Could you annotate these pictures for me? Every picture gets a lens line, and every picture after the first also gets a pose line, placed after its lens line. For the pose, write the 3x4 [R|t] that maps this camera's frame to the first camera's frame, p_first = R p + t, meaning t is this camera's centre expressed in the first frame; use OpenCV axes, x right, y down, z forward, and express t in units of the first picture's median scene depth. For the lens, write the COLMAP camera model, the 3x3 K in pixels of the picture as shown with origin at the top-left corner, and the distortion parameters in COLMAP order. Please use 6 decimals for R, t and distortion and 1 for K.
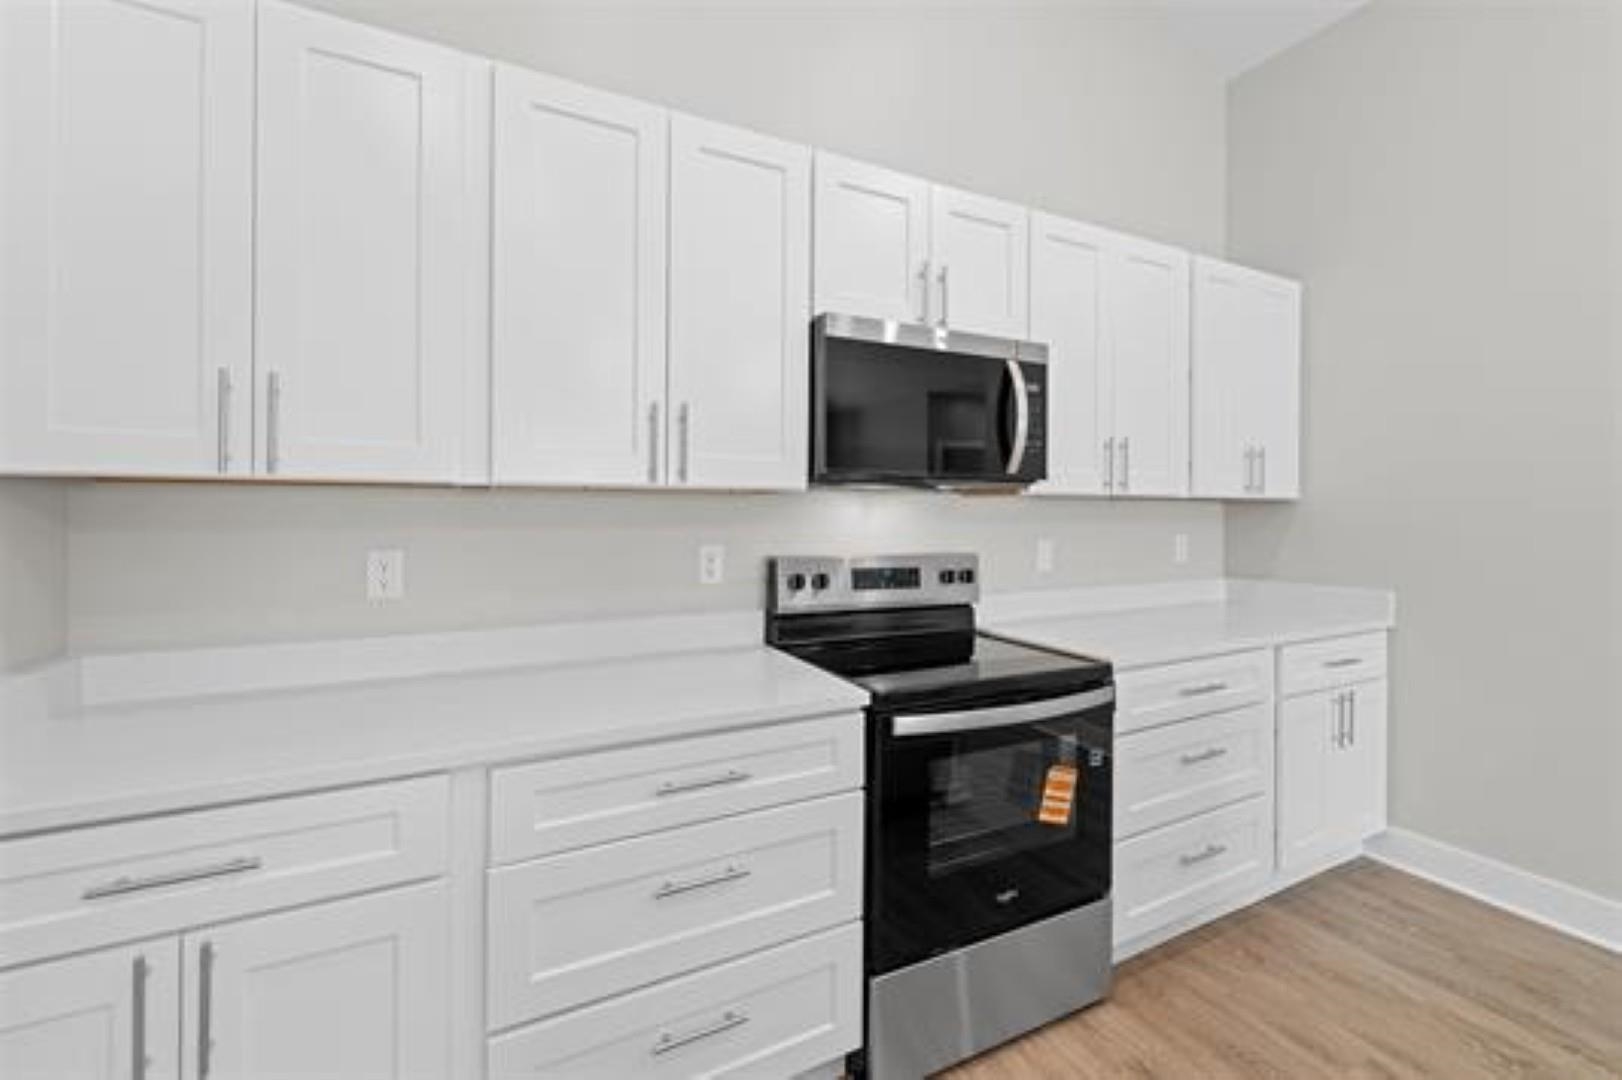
lens RADIAL K [[663.5, 0, 795.7], [0, 663.5, 509.8], [0, 0, 1]] dist [-0.001390, 0.000178]
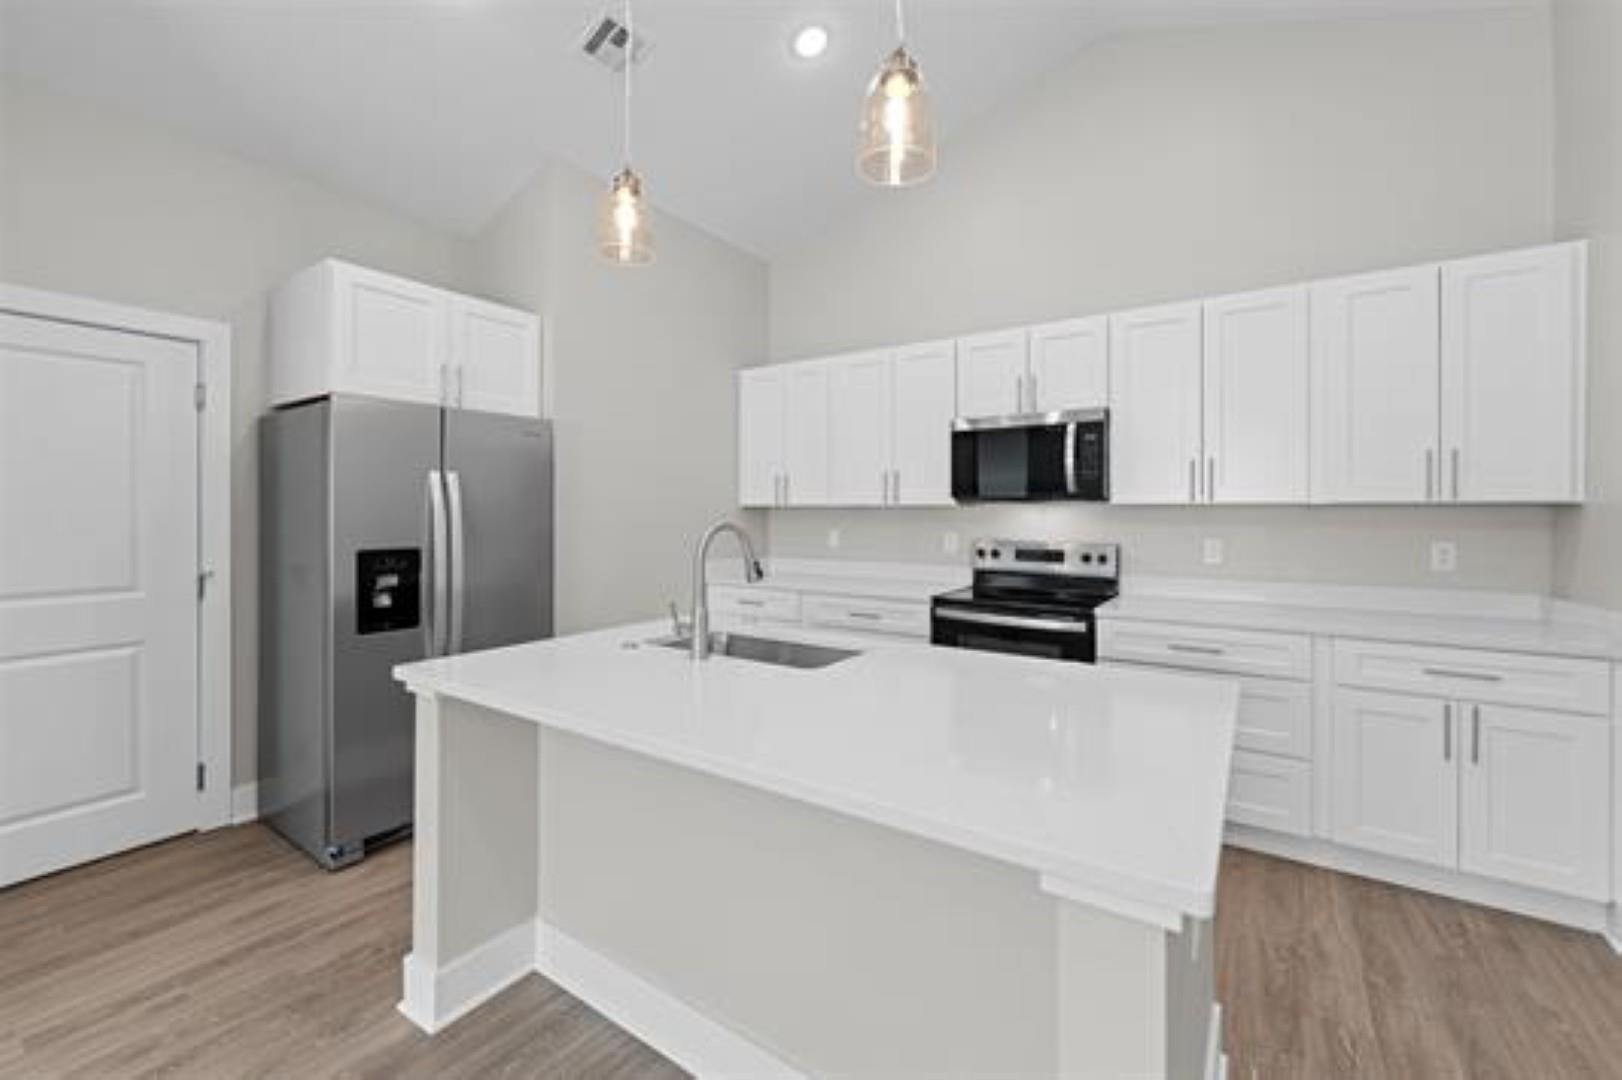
lens RADIAL K [[663.5, 0, 813.6], [0, 663.5, 511.9], [0, 0, 1]] dist [-0.001390, 0.000178]
pose [[0.491764, -0.000282, -0.870728, 1.415588], [-0.001133, 0.999999, -0.000964, -0.005492], [0.870728, 0.001461, 0.491763, -0.345926]]
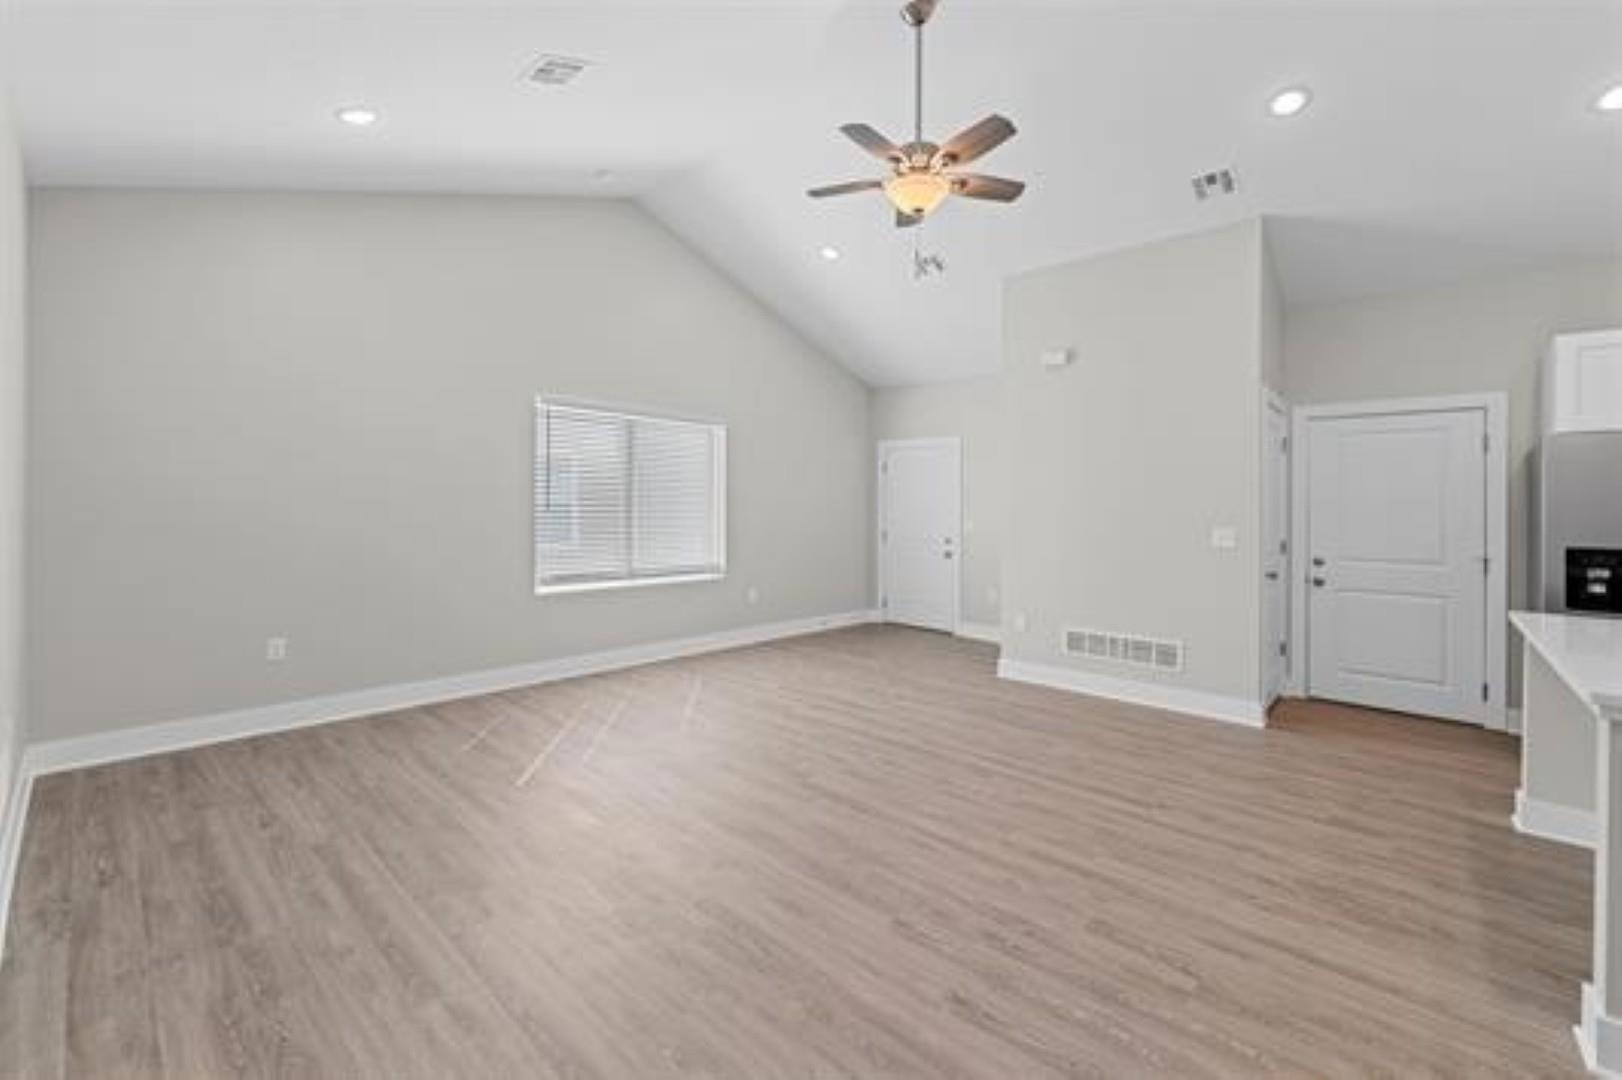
lens RADIAL K [[663.5, 0, 820.0], [0, 663.5, 508.5], [0, 0, 1]] dist [-0.001390, 0.000178]
pose [[-0.929965, -0.018973, -0.367157, 2.369865], [-0.020561, 0.999789, 0.000413, 0.004453], [0.367072, 0.007933, -0.930159, 0.423207]]
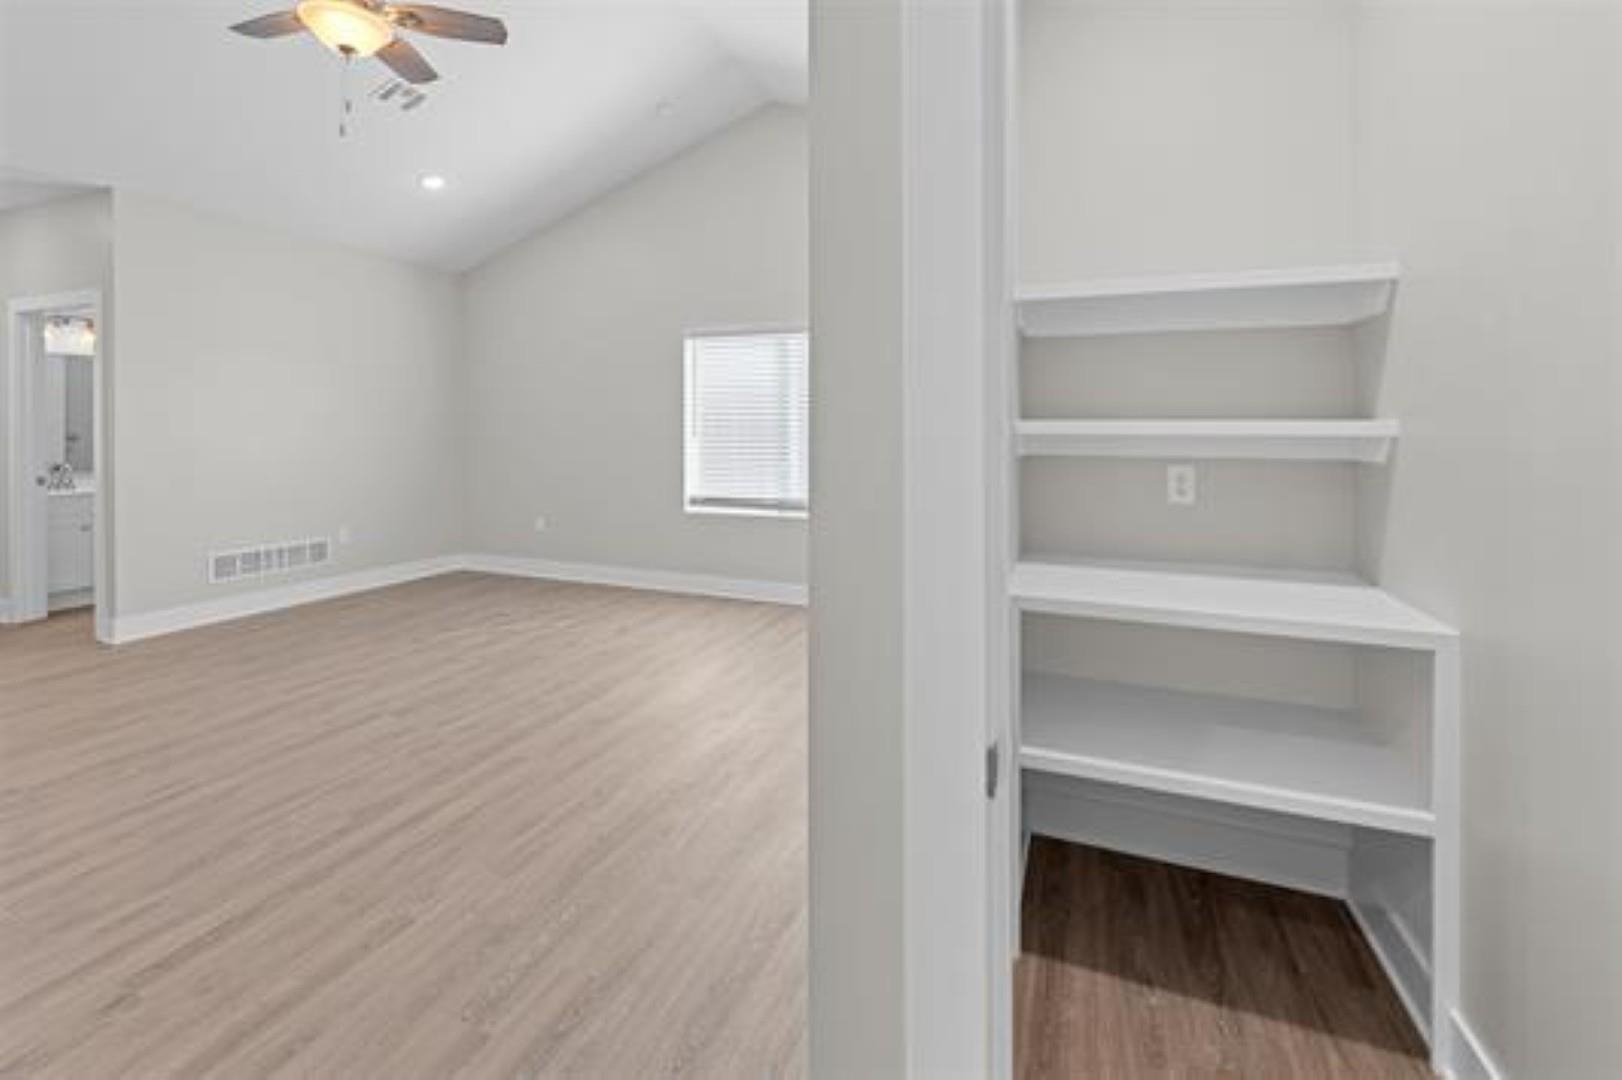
lens RADIAL K [[691.0, 0, 819.6], [0, 691.0, 438.2], [0, 0, 1]] dist [-0.000548, -0.001149]
pose [[-0.677412, -0.014176, 0.735467, -0.063717], [-0.006468, 0.999890, 0.013315, 0.001102], [-0.735575, 0.004263, -0.677429, -0.755124]]
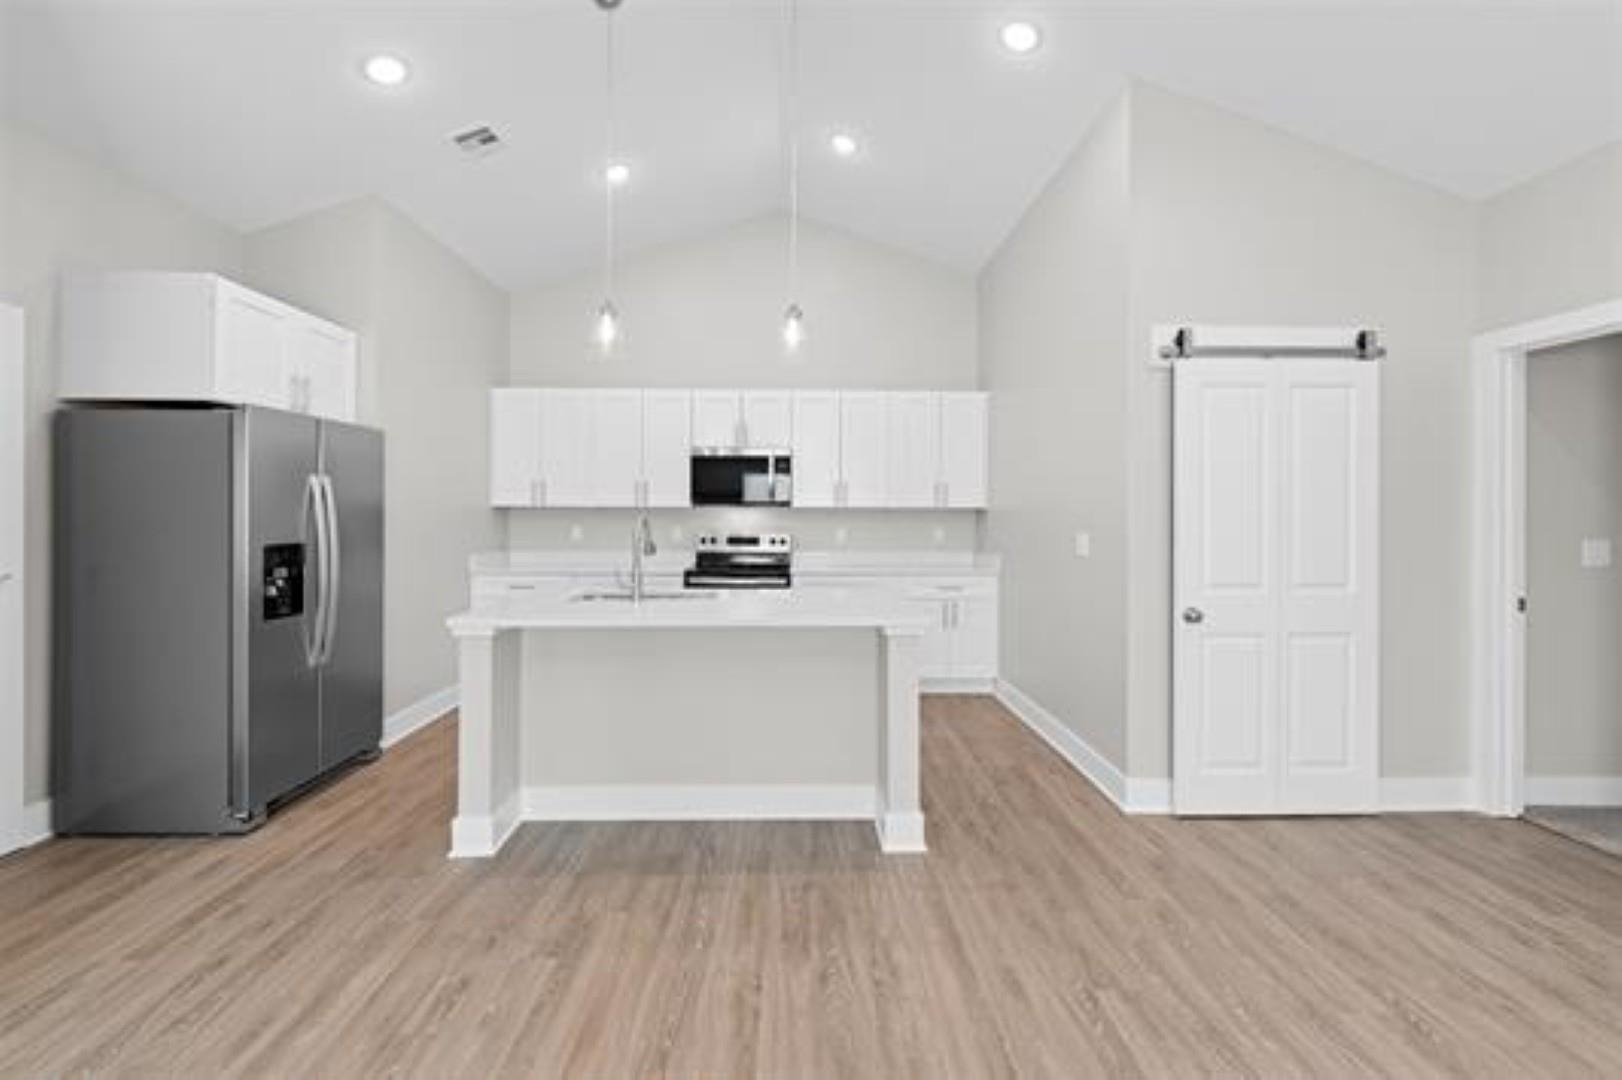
lens RADIAL K [[663.5, 0, 803.2], [0, 663.5, 513.2], [0, 0, 1]] dist [-0.001390, 0.000178]
pose [[0.904064, 0.001758, -0.427394, 1.531479], [-0.002213, 0.999997, -0.000568, -0.001930], [0.427392, 0.001460, 0.904065, -1.279849]]
